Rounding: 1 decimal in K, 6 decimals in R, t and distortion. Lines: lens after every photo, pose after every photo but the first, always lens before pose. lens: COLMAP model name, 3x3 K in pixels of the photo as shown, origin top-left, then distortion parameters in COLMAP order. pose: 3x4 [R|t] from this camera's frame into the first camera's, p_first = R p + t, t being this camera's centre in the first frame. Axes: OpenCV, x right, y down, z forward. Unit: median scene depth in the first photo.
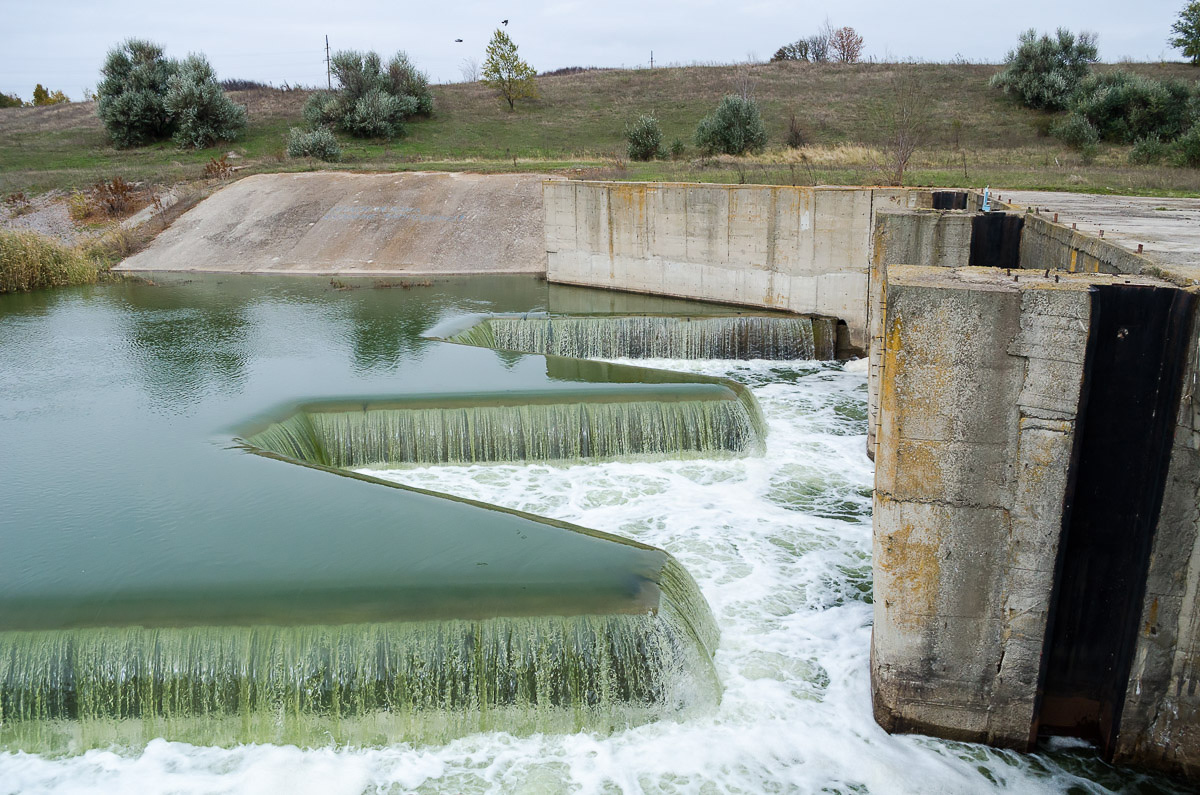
lens RADIAL K [[948.6, 0, 640.0], [0, 948.6, 402.0], [0, 0, 1]] dist [-0.089416, 0.016635]
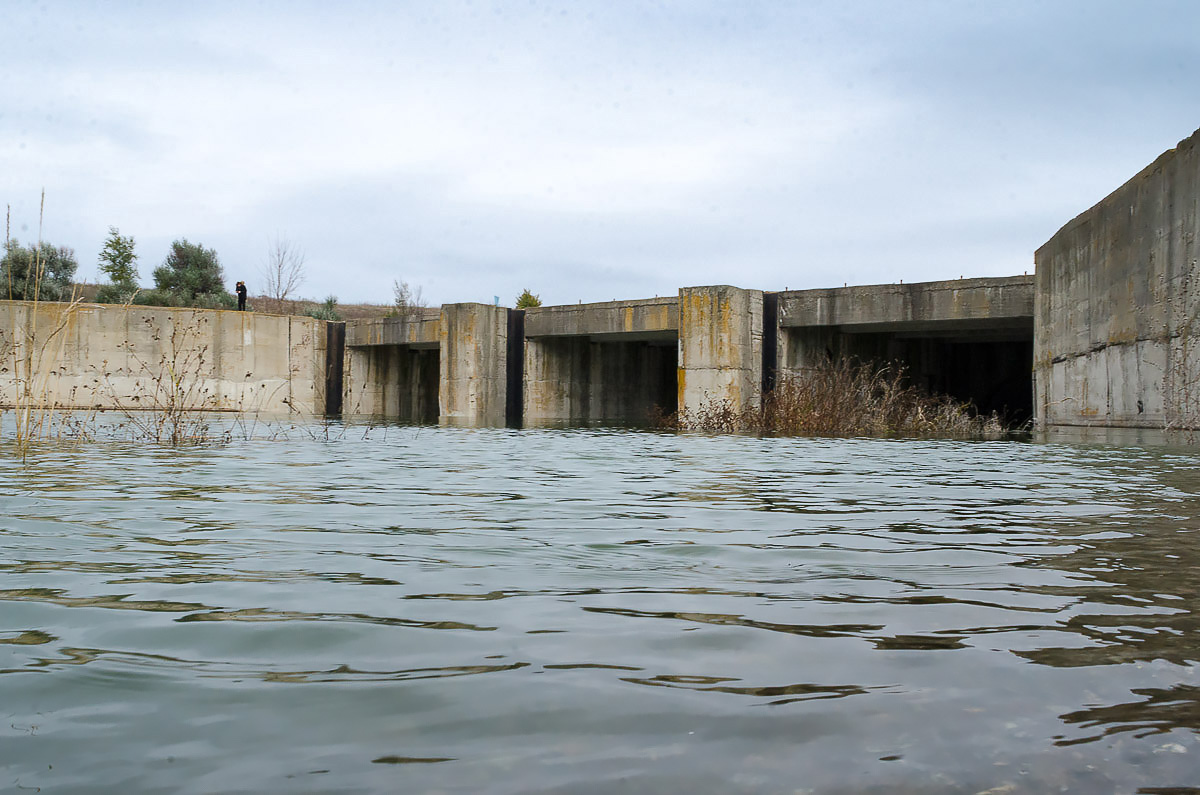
lens RADIAL K [[980.6, 0, 600.0], [0, 980.6, 397.5], [0, 0, 1]] dist [-0.078160, 0.006145]
pose [[0.395947, 0.016647, 0.918123, -0.699257], [0.233036, 0.965282, -0.118000, 0.124288], [-0.888212, 0.260677, 0.378321, 0.098044]]
